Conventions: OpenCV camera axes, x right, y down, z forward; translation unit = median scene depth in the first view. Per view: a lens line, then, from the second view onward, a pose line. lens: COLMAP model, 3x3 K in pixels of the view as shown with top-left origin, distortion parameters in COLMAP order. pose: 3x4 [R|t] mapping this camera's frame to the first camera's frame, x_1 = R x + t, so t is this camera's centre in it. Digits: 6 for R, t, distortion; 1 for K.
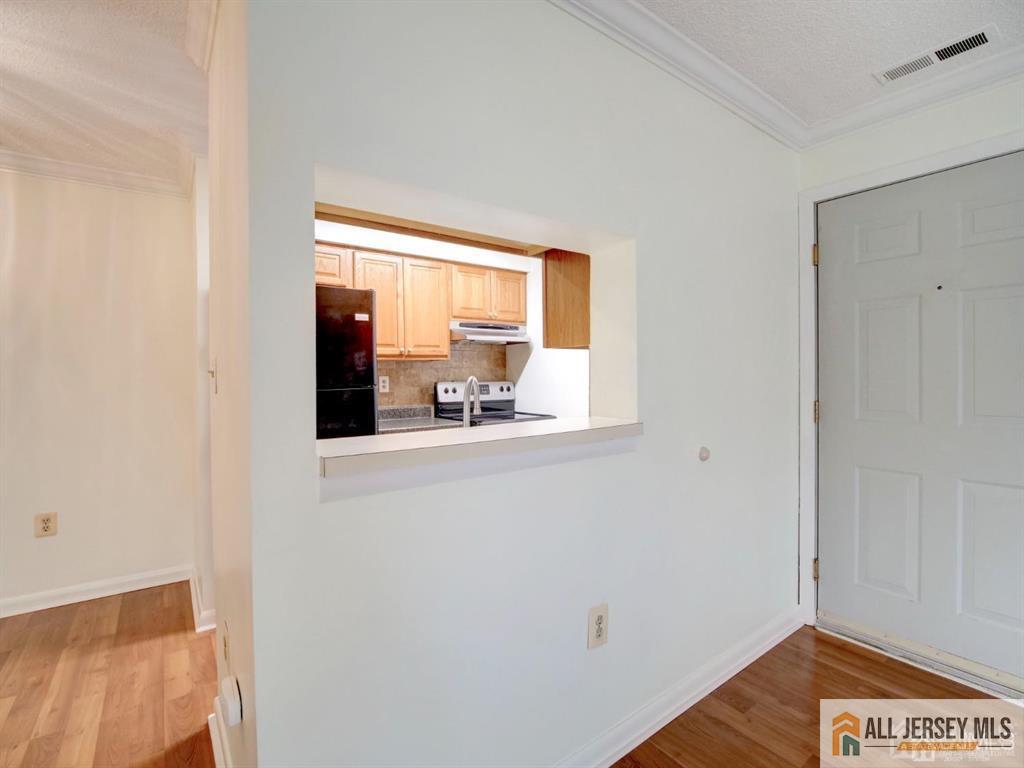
lens RADIAL K [[476.0, 0, 504.4], [0, 476.0, 379.2], [0, 0, 1]] dist [-0.012742, -0.000128]
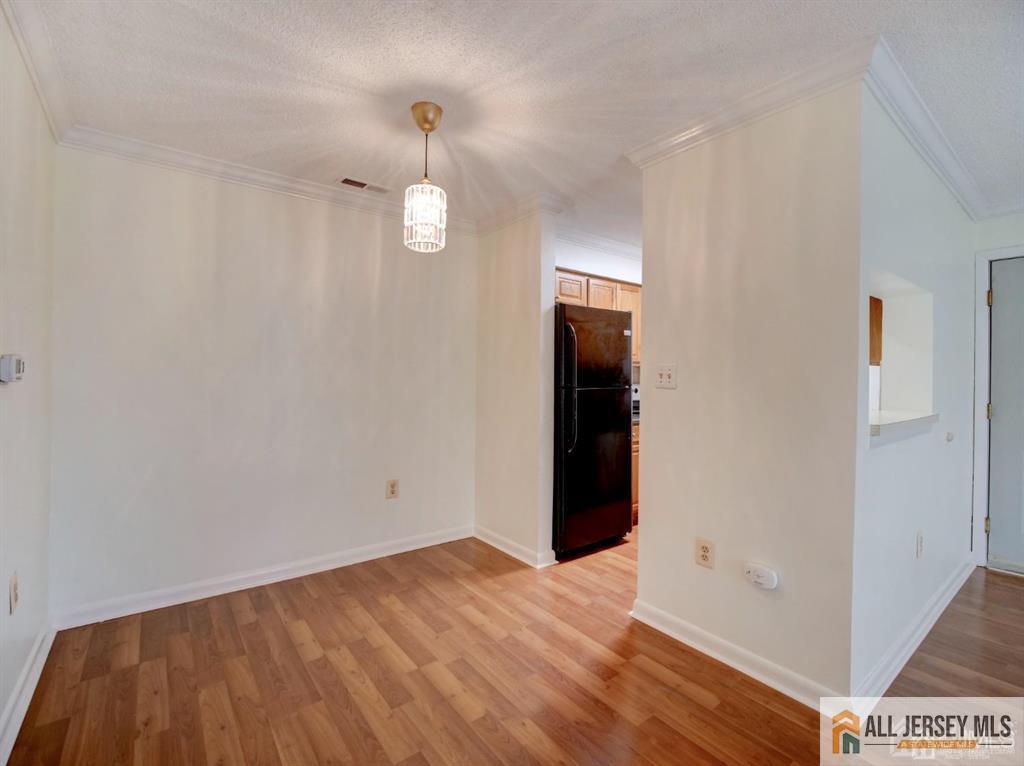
lens RADIAL K [[463.6, 0, 508.1], [0, 463.6, 378.8], [0, 0, 1]] dist [-0.008021, 0.000152]
pose [[0.999353, 0.021551, 0.028790, -0.631441], [-0.021435, 0.999761, -0.004308, 0.007325], [-0.028876, 0.003688, 0.999576, -0.244568]]
